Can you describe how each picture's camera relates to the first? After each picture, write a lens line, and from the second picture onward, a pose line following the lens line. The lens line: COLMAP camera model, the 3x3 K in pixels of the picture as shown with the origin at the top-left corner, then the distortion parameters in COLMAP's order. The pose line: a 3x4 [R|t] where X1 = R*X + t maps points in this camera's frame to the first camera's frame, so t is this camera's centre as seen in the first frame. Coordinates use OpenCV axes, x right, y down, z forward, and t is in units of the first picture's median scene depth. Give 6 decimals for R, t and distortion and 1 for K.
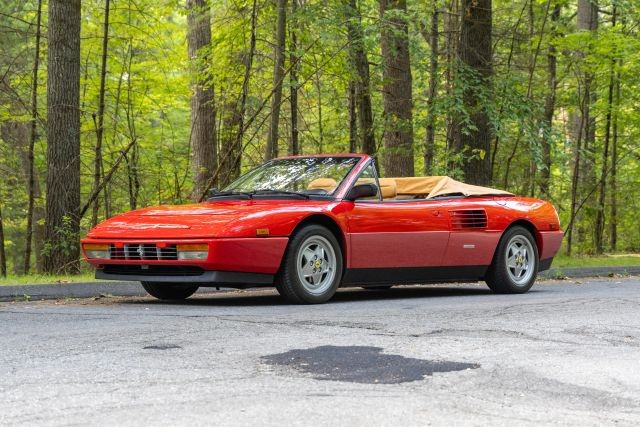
lens RADIAL K [[1422.1, 0, 320.0], [0, 1422.1, 213.5], [0, 0, 1]] dist [0.062516, -0.067623]
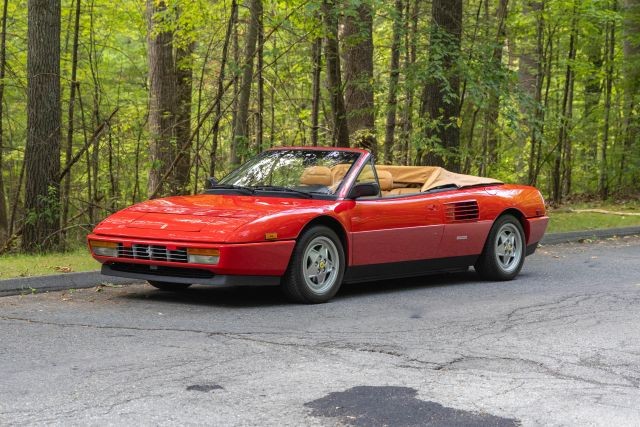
lens RADIAL K [[1422.1, 0, 320.0], [0, 1422.1, 213.5], [0, 0, 1]] dist [0.062516, -0.067623]
pose [[0.998910, 0.009434, 0.045709, -0.047836], [-0.012387, 0.997824, 0.064762, -0.063992], [-0.044999, -0.065258, 0.996853, -0.017359]]
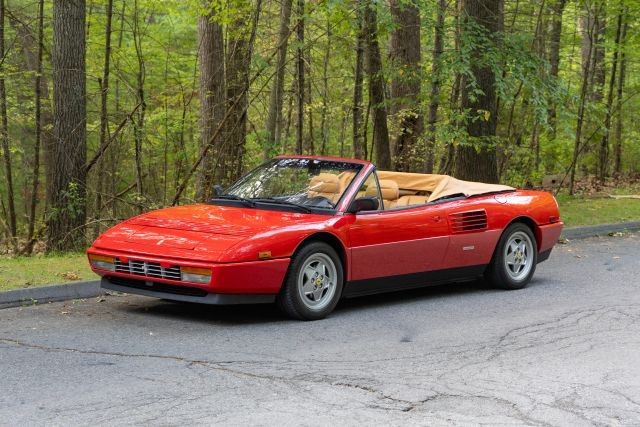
lens RADIAL K [[1422.1, 0, 320.0], [0, 1422.1, 213.5], [0, 0, 1]] dist [0.062516, -0.067623]
pose [[0.999874, 0.015277, -0.004353, 0.002899], [-0.014778, 0.995097, 0.097792, -0.106865], [0.005826, -0.097716, 0.995197, -0.009894]]
